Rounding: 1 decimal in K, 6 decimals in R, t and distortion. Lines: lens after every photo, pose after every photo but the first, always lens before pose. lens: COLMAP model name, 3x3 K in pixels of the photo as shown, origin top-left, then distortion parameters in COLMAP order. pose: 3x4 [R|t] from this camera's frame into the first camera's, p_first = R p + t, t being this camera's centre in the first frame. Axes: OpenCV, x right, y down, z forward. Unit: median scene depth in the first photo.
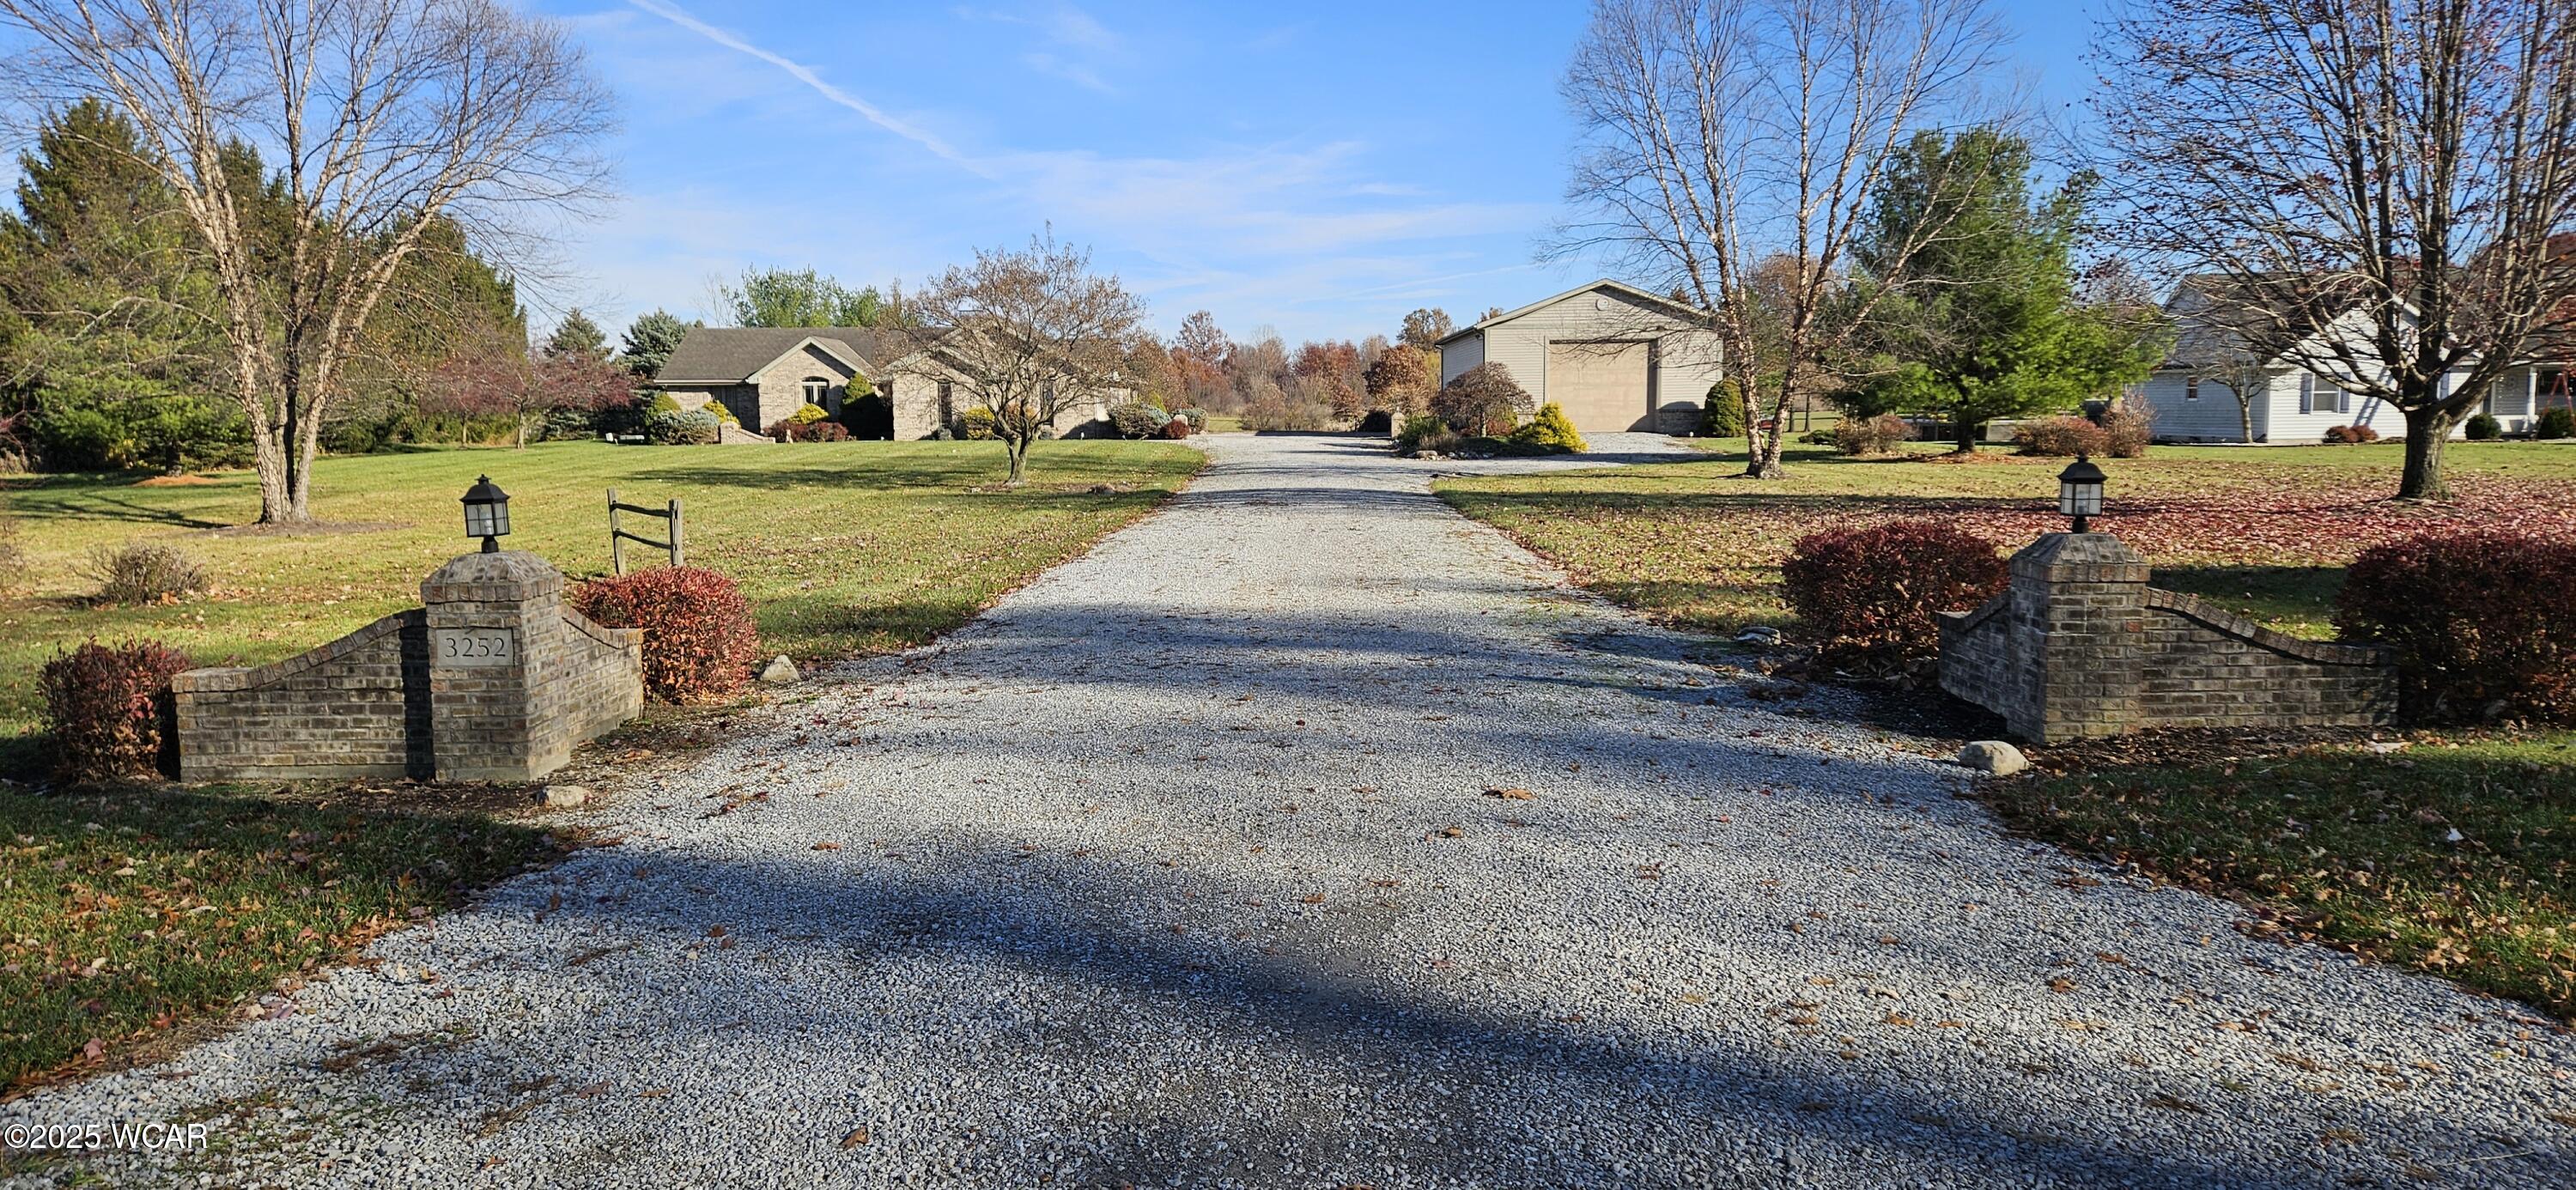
lens RADIAL K [[1695.9, 0, 1288.0], [0, 1695.9, 595.0], [0, 0, 1]] dist [0.096028, -0.077926]
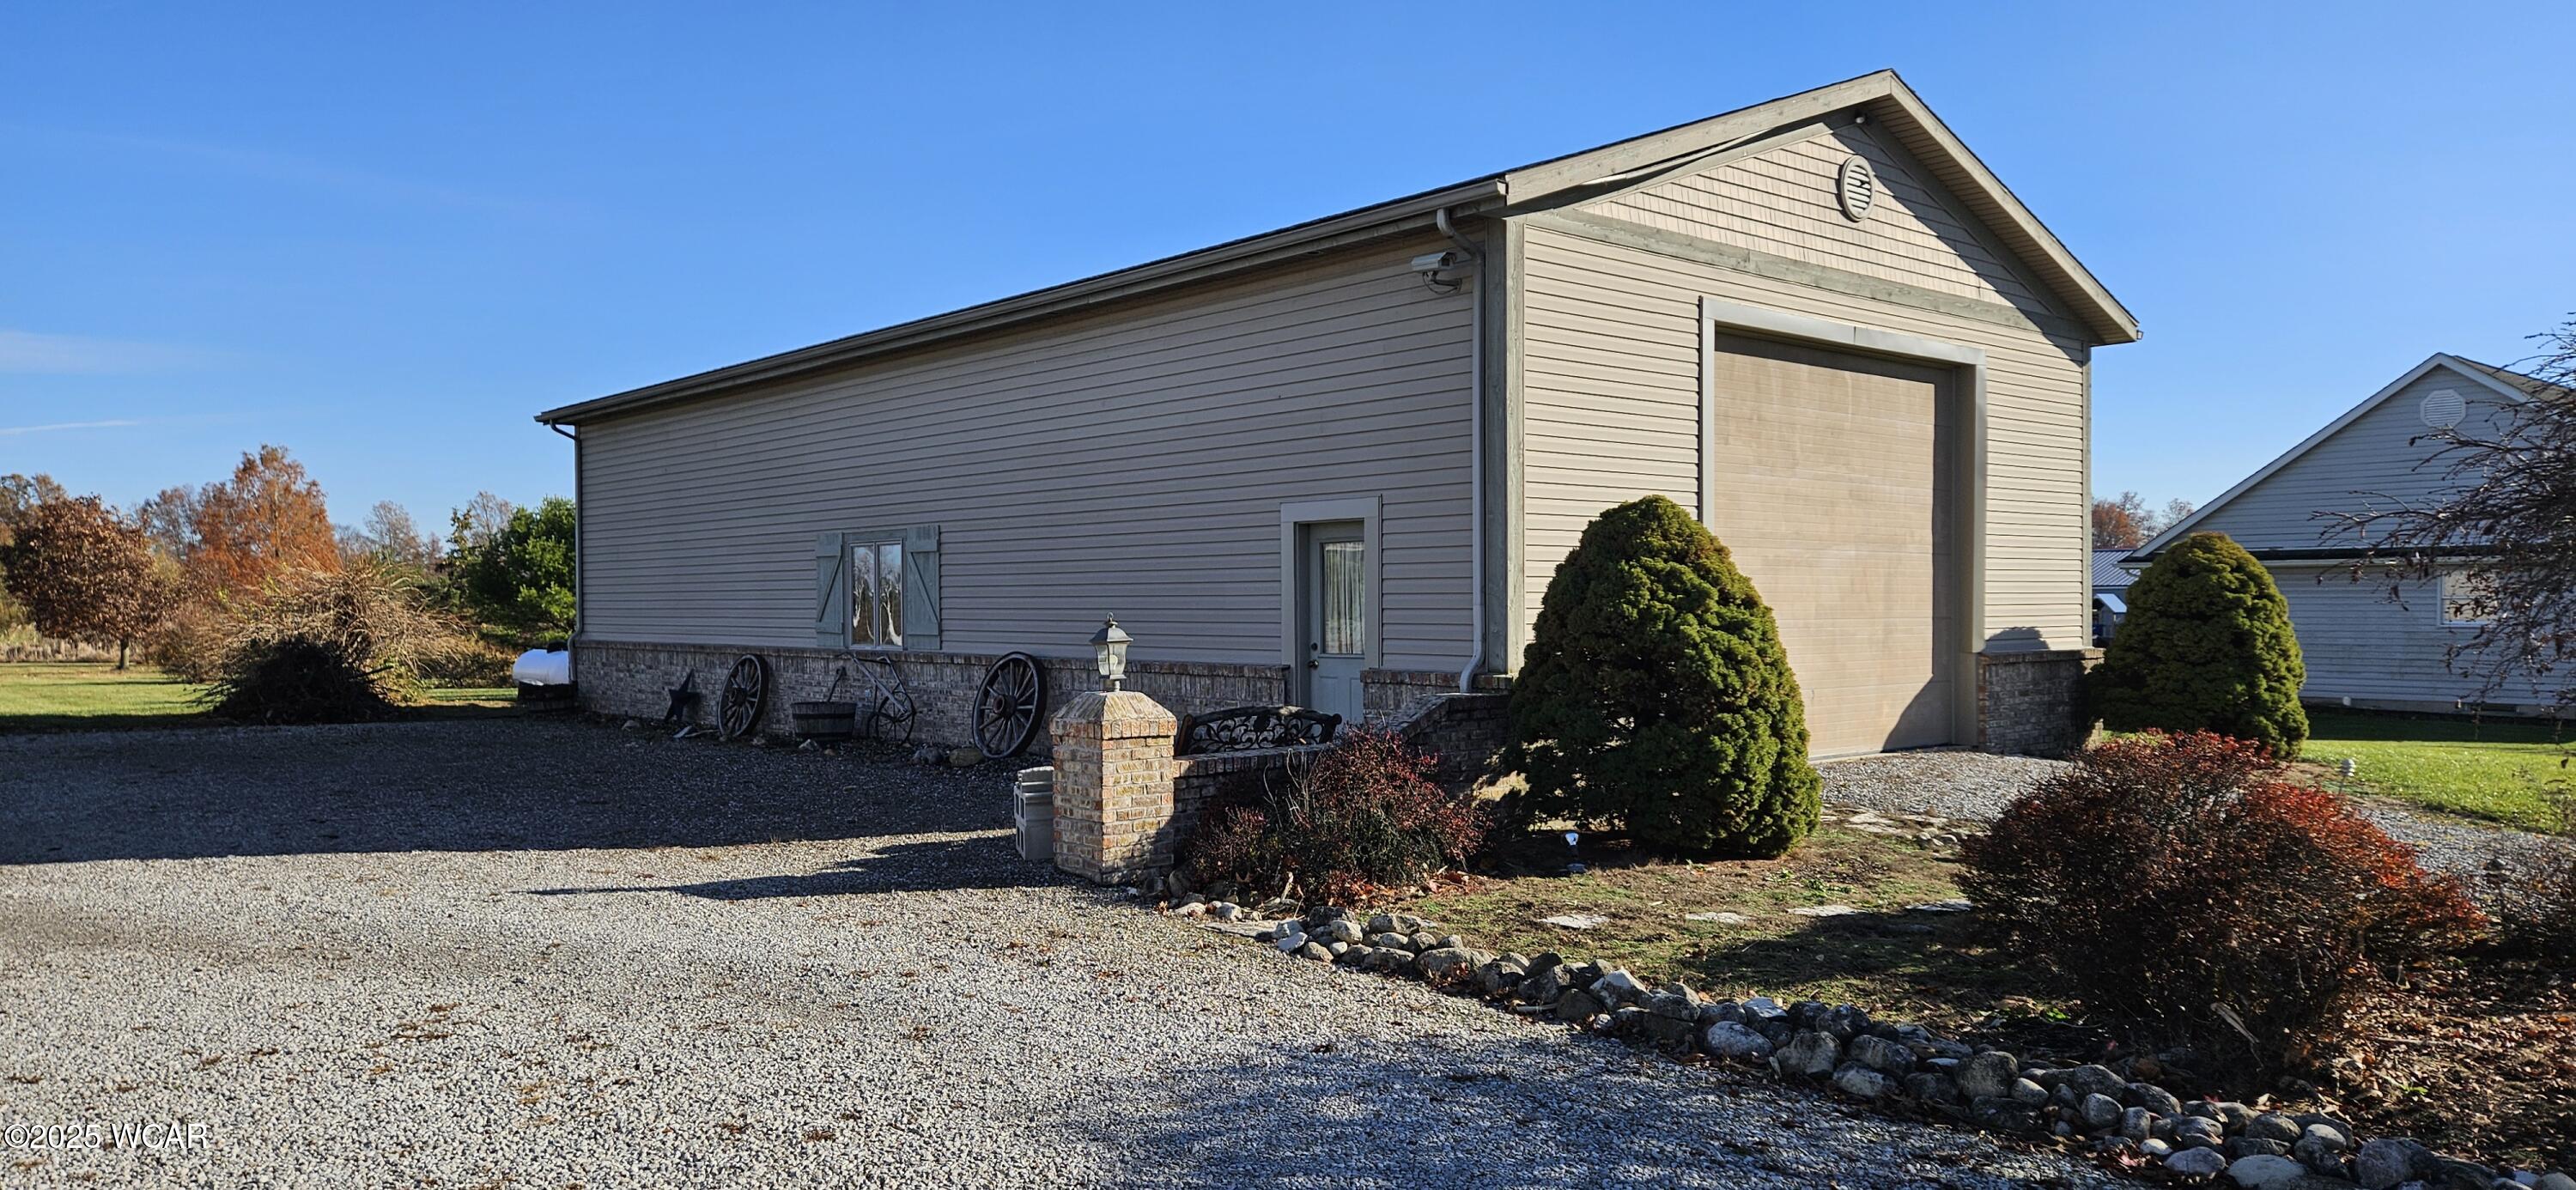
lens RADIAL K [[1708.7, 0, 1277.9], [0, 1708.7, 592.9], [0, 0, 1]] dist [0.092077, -0.078555]
pose [[0.752890, 0.009440, 0.658079, -0.021767], [0.071133, 0.992873, -0.095624, -0.104629], [-0.654291, 0.118805, 0.746852, 0.913078]]
